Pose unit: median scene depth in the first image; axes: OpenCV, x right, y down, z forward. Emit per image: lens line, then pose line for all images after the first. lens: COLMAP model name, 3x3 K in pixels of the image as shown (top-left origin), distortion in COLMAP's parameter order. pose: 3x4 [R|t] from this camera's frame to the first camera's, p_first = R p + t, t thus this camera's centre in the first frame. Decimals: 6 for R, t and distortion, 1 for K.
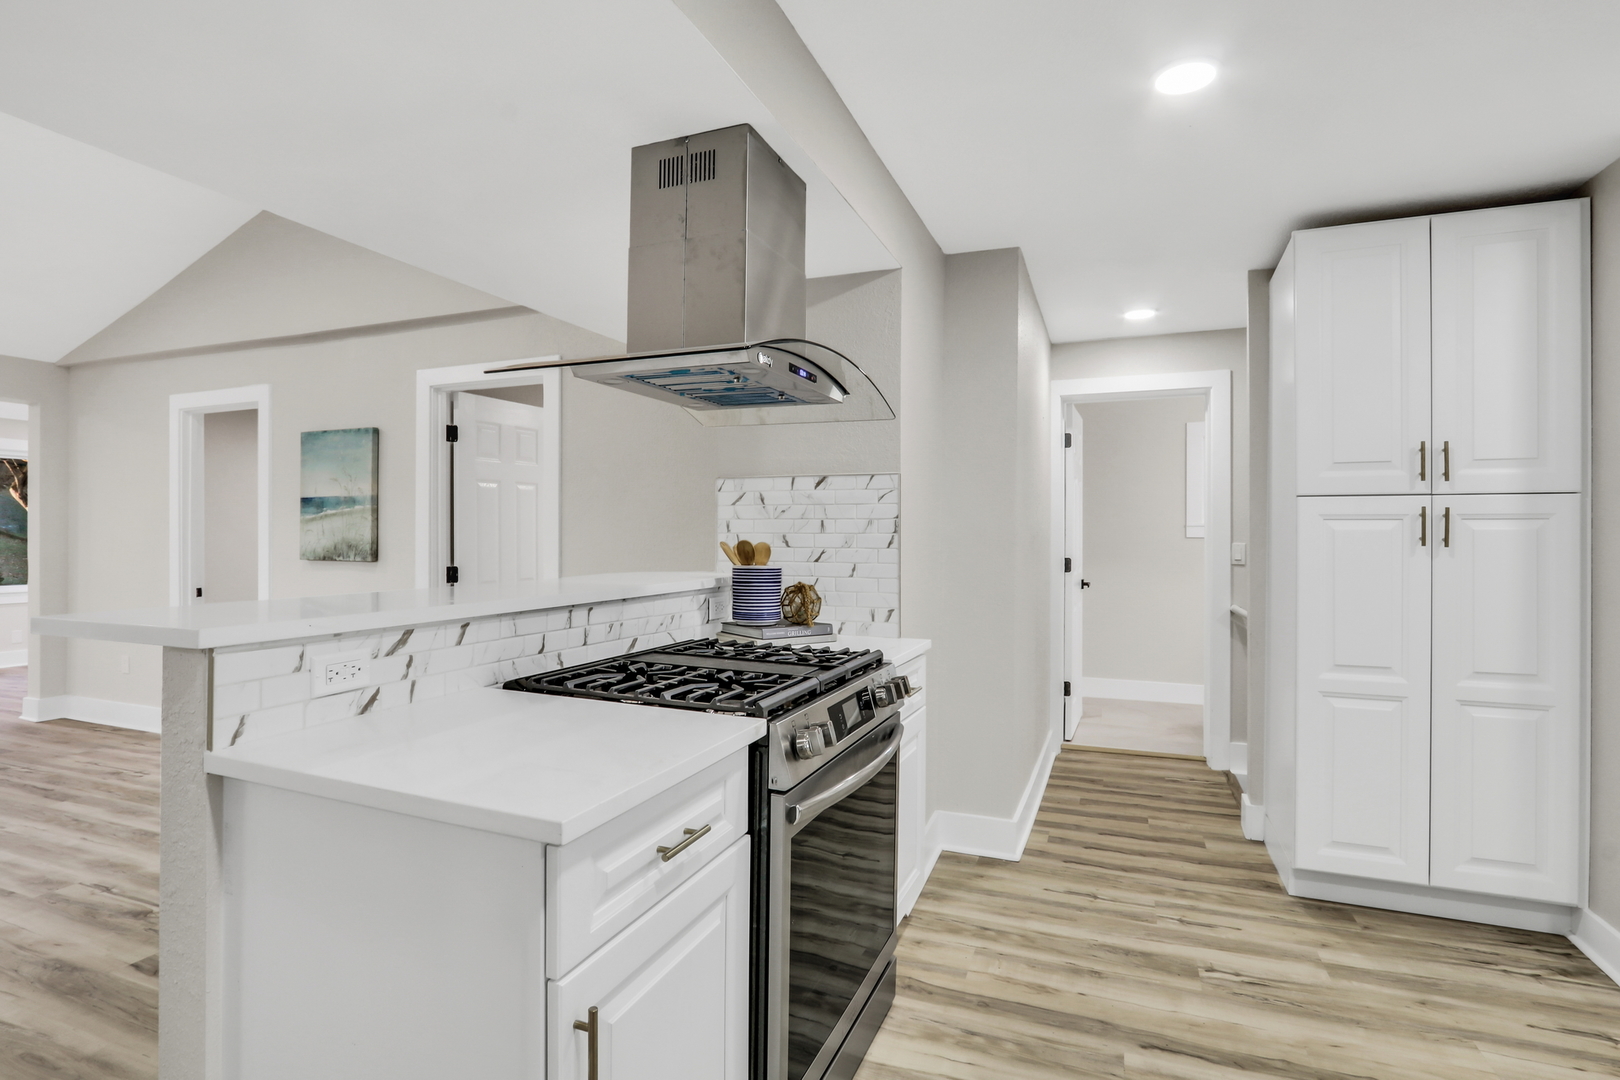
lens RADIAL K [[816.7, 0, 808.4], [0, 816.7, 532.1], [0, 0, 1]] dist [-0.024003, 0.006538]
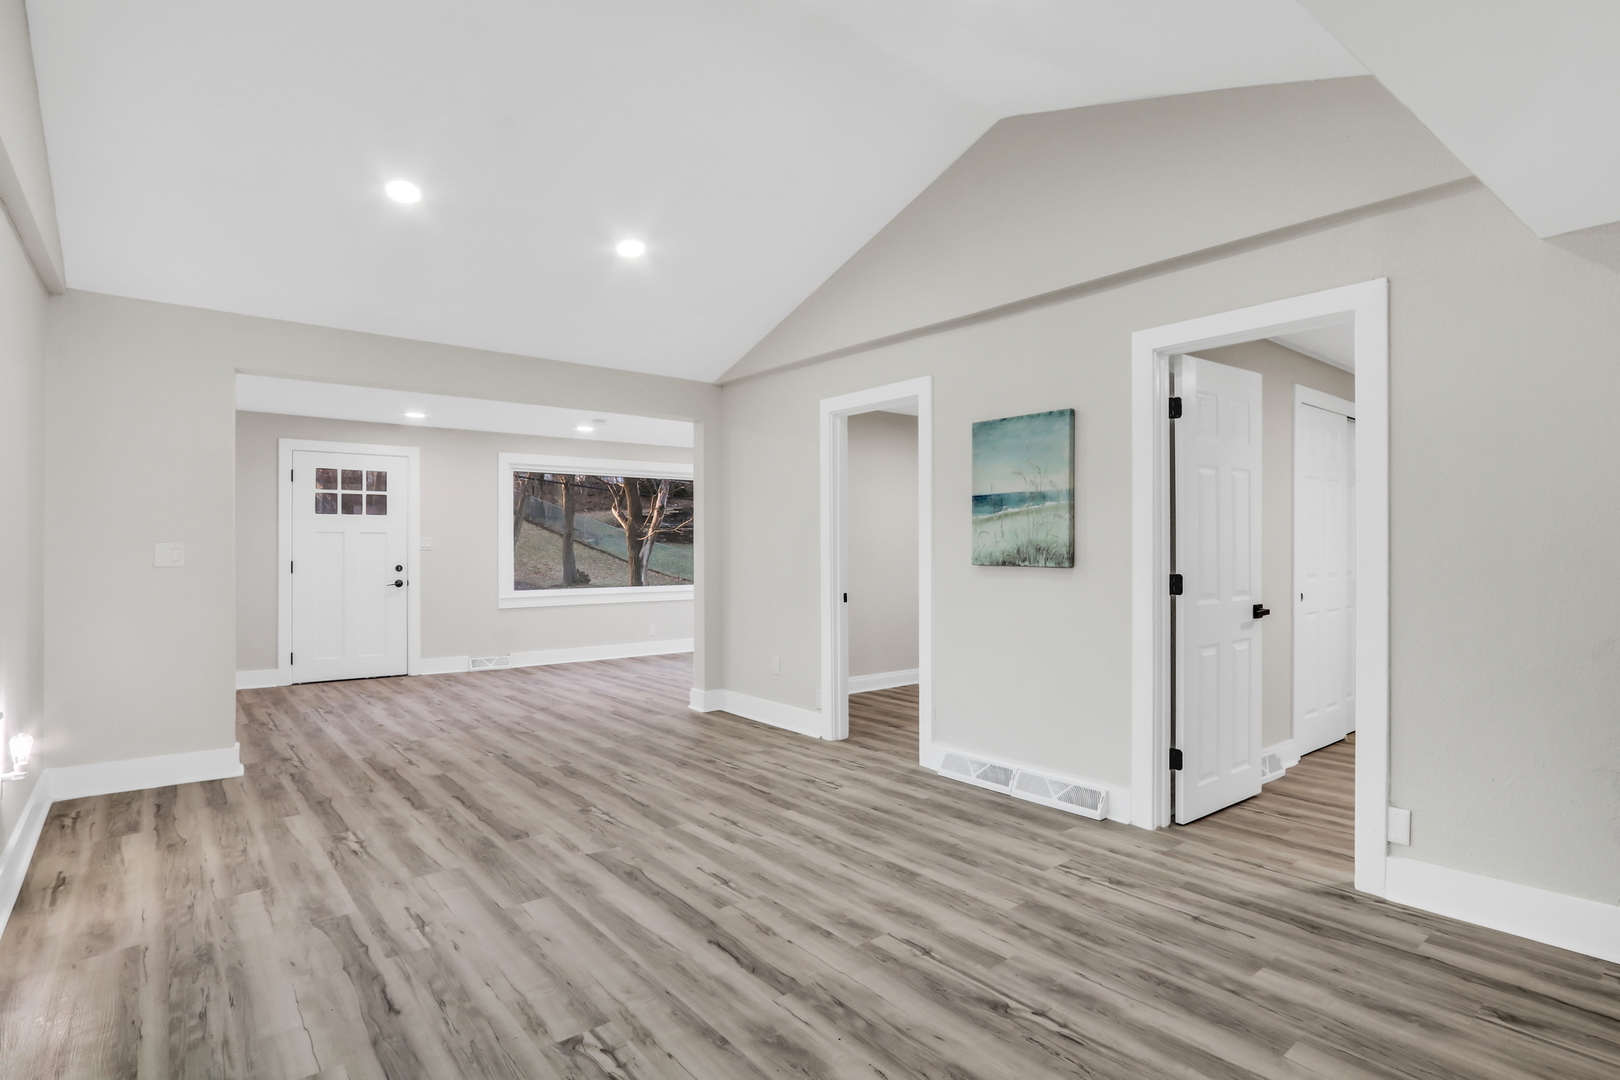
lens RADIAL K [[816.7, 0, 800.8], [0, 816.7, 540.1], [0, 0, 1]] dist [-0.024003, 0.006538]
pose [[0.868721, -0.005595, -0.495270, -0.356213], [0.003184, 0.999979, -0.005712, 0.011692], [0.495291, 0.003385, 0.868720, 0.123521]]
